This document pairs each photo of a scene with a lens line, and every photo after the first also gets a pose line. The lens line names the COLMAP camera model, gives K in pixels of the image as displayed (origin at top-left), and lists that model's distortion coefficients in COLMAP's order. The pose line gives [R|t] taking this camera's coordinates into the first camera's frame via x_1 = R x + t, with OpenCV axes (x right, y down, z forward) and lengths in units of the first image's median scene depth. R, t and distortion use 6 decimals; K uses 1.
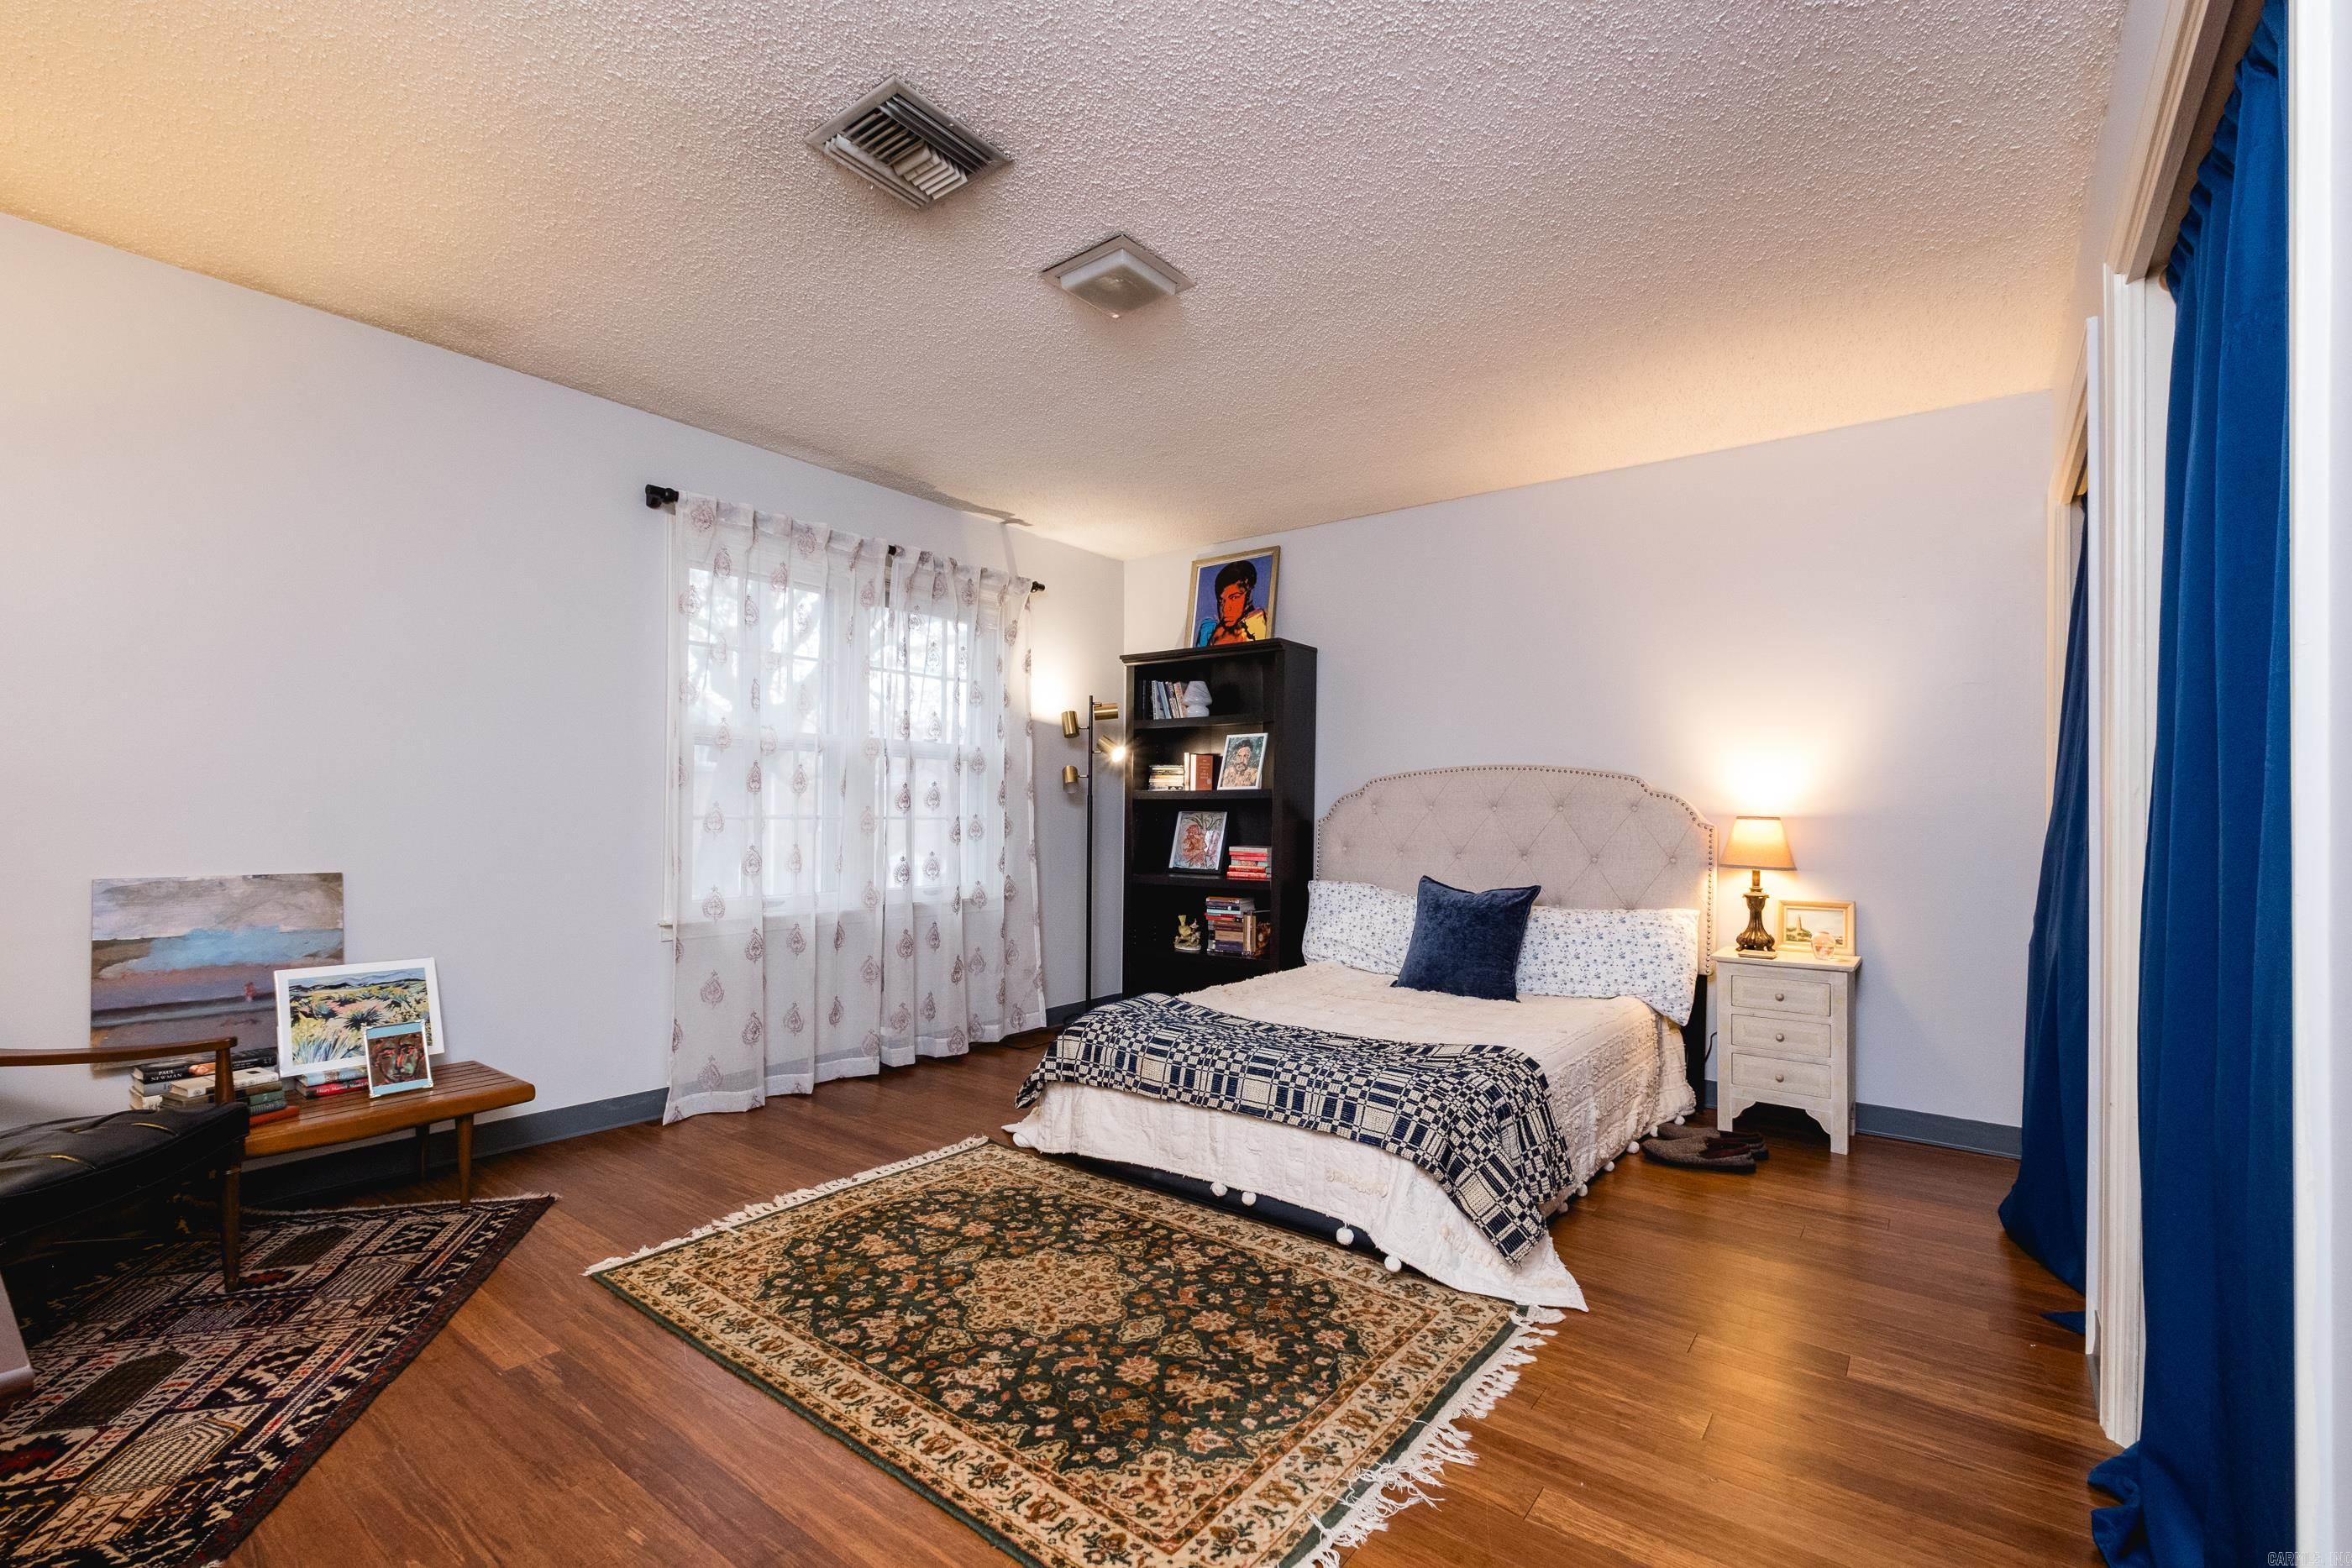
lens RADIAL K [[1004.7, 0, 1168.0], [0, 1004.7, 789.7], [0, 0, 1]] dist [-0.001762, -0.001100]
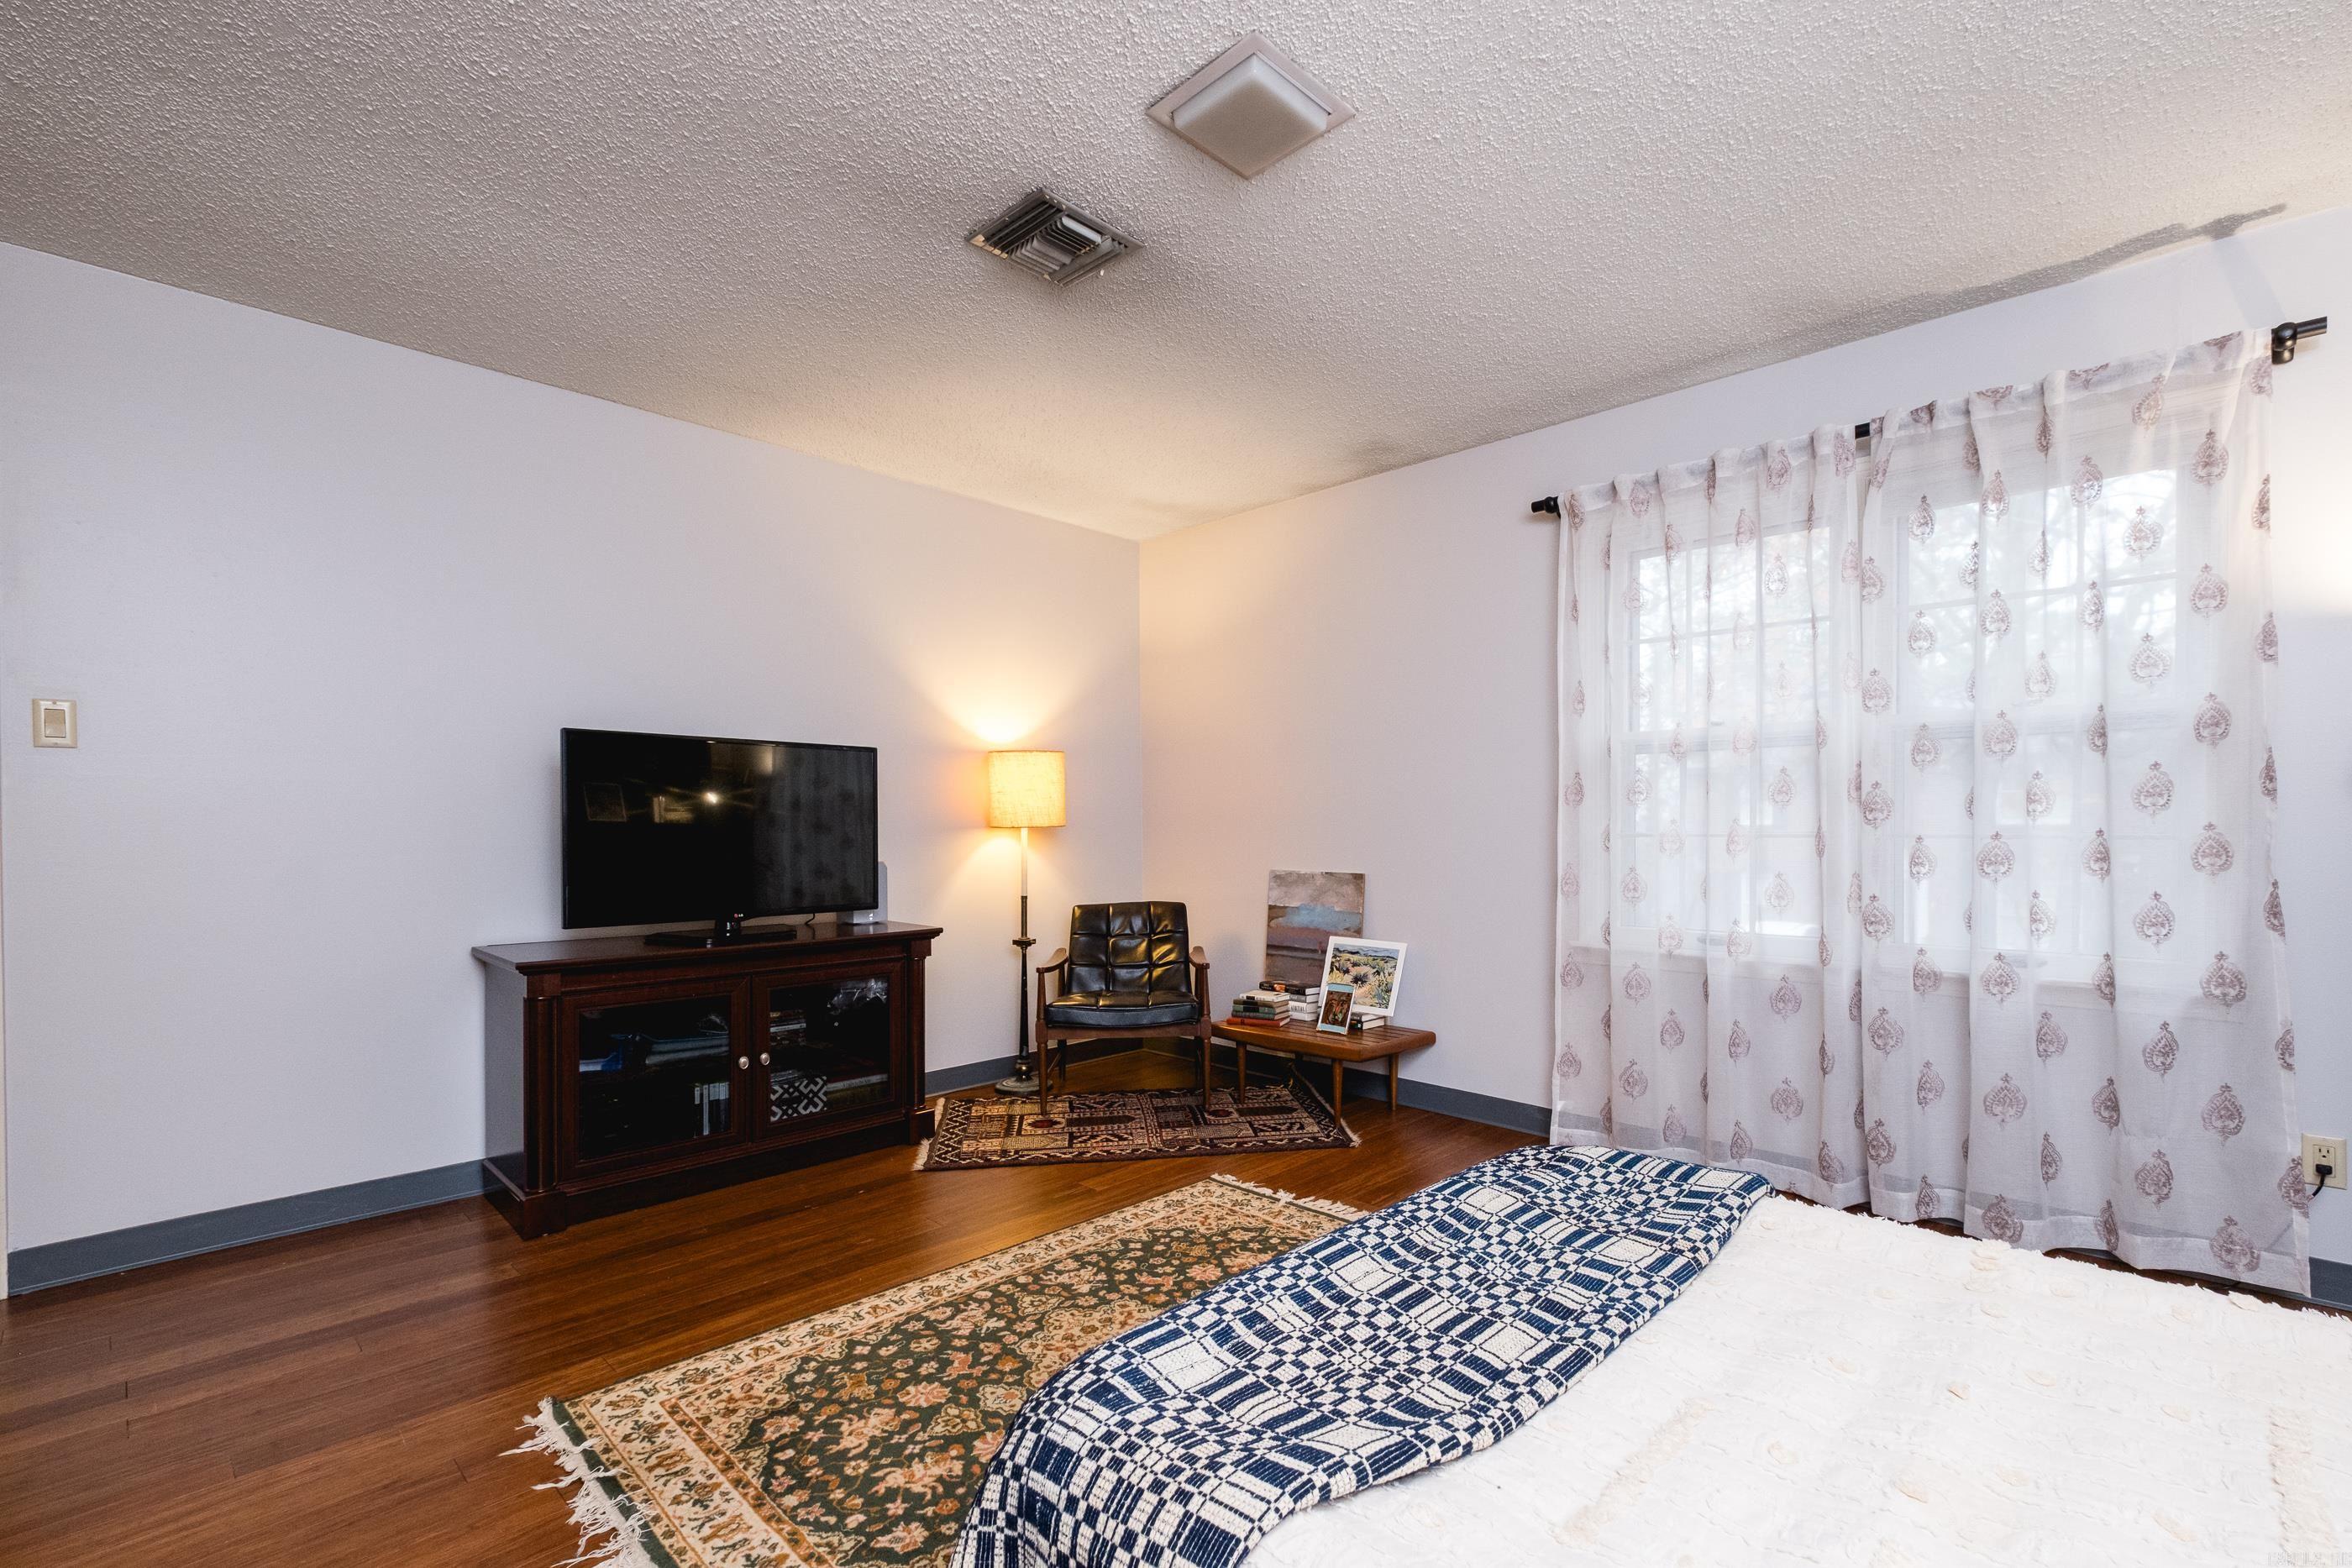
lens RADIAL K [[992.6, 0, 1181.4], [0, 992.6, 822.2], [0, 0, 1]] dist [-0.000519, -0.000650]
pose [[-0.077476, -0.013246, -0.996906, 0.677047], [0.028010, 0.999488, -0.015458, 0.028561], [0.996601, -0.029121, -0.077065, 0.979318]]
